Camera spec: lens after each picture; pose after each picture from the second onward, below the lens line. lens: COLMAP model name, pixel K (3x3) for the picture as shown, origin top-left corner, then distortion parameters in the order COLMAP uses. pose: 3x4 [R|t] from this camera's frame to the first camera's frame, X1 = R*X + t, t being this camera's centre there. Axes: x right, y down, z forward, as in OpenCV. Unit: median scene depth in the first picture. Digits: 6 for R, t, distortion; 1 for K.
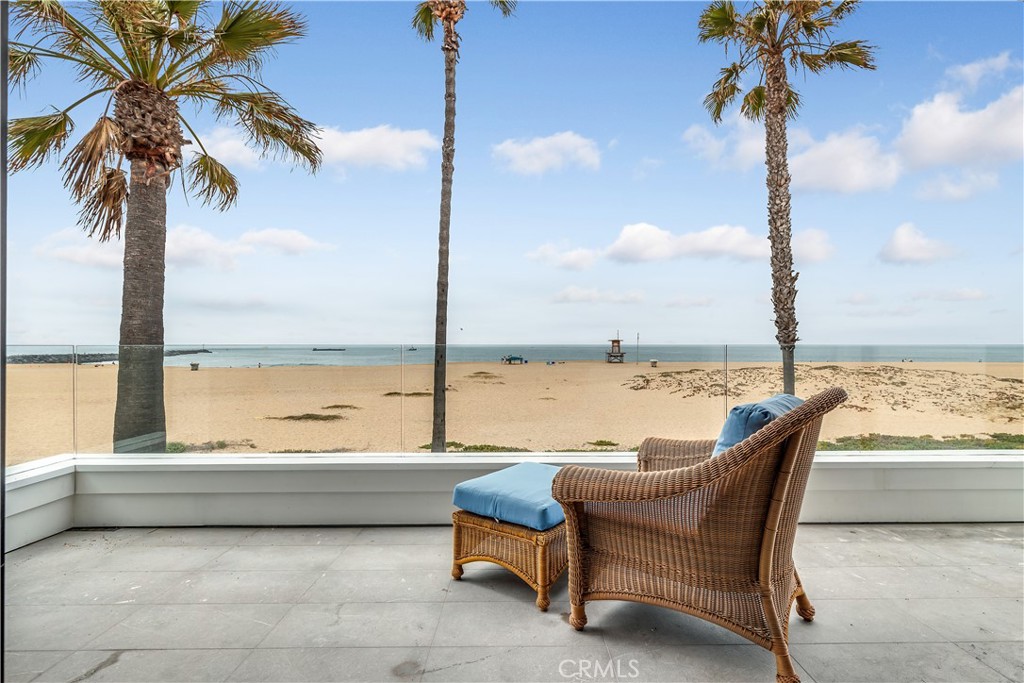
lens RADIAL K [[467.2, 0, 529.2], [0, 467.2, 341.2], [0, 0, 1]] dist [-0.006617, -0.003347]
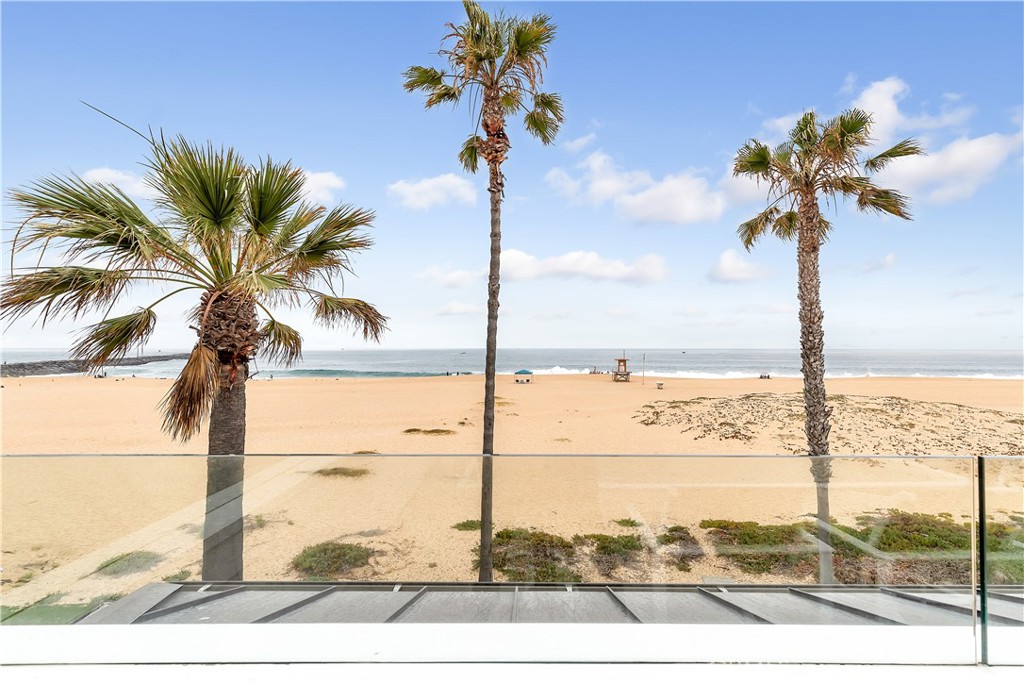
lens RADIAL K [[452.8, 0, 527.0], [0, 452.8, 339.5], [0, 0, 1]] dist [-0.003715, -0.001328]
pose [[0.999886, 0.003775, -0.014617, -0.083269], [-0.003971, 0.999902, -0.013390, -0.278300], [0.014565, 0.013447, 0.999804, -0.015563]]
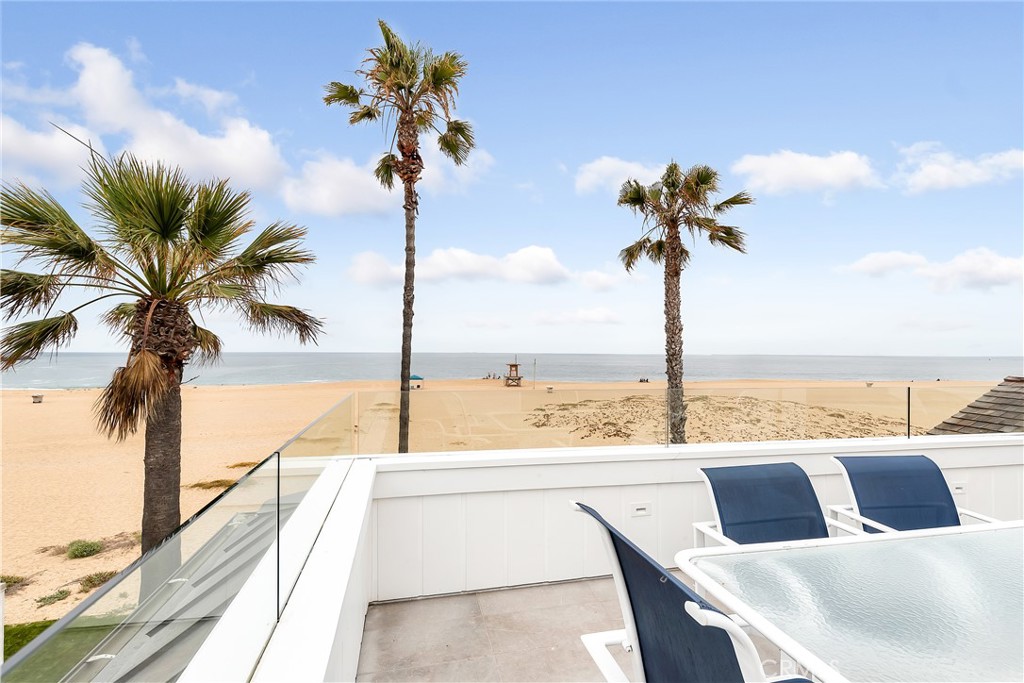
lens RADIAL K [[467.2, 0, 512.6], [0, 467.2, 351.5], [0, 0, 1]] dist [-0.006617, -0.003347]
pose [[0.981396, 0.008449, 0.191808, -0.141378], [-0.008923, 0.999959, 0.001605, -0.281071], [-0.191786, -0.003287, 0.981431, -0.167734]]
